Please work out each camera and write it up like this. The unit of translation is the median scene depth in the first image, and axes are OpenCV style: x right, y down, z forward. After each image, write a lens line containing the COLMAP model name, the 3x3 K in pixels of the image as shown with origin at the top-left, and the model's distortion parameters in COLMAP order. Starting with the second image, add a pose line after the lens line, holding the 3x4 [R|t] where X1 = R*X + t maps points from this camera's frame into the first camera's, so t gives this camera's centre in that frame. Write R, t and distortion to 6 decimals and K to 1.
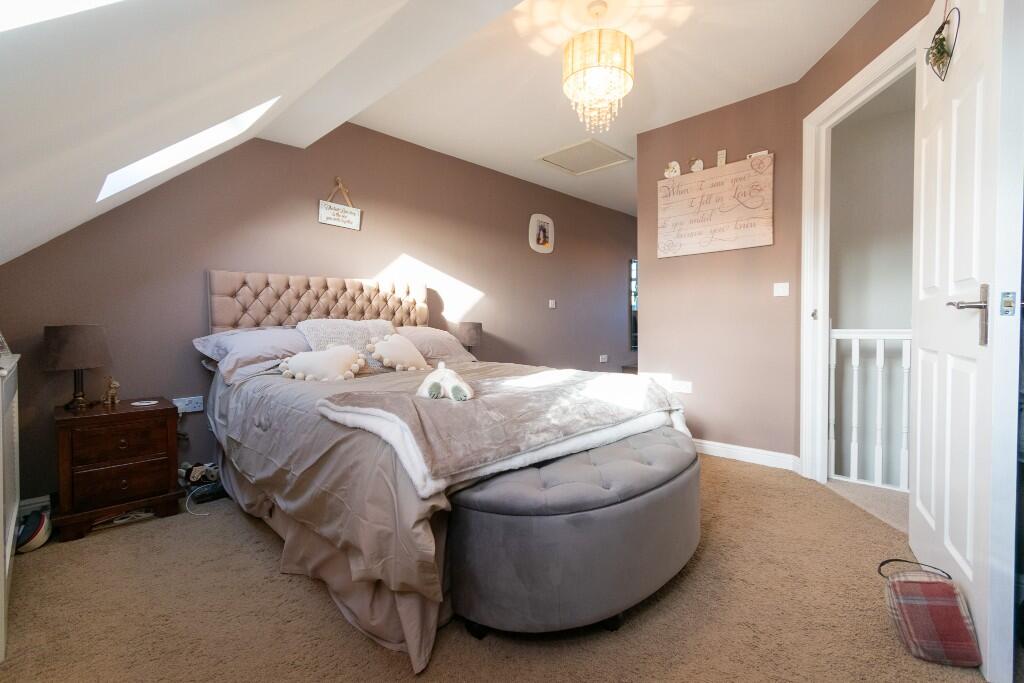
lens RADIAL K [[451.9, 0, 513.9], [0, 451.9, 338.6], [0, 0, 1]] dist [0.001189, -0.000192]
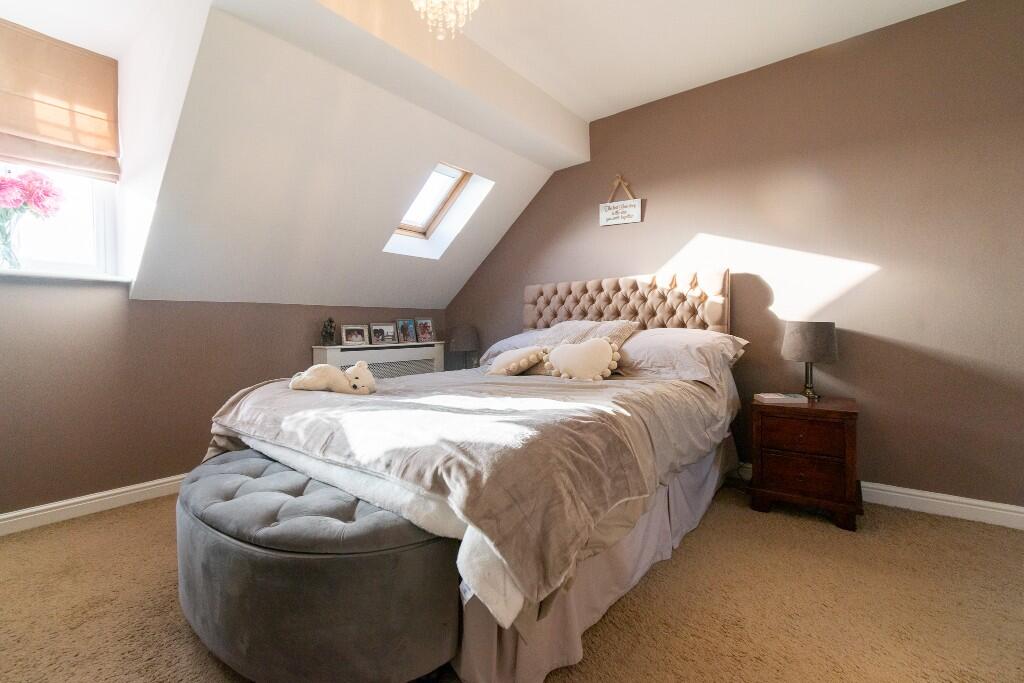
lens RADIAL K [[451.9, 0, 513.9], [0, 451.9, 338.6], [0, 0, 1]] dist [0.001189, -0.000192]
pose [[0.113345, 0.025412, -0.993231, 0.549450], [-0.025901, 0.999409, 0.022614, -0.020471], [0.993218, 0.023163, 0.113936, 0.670180]]
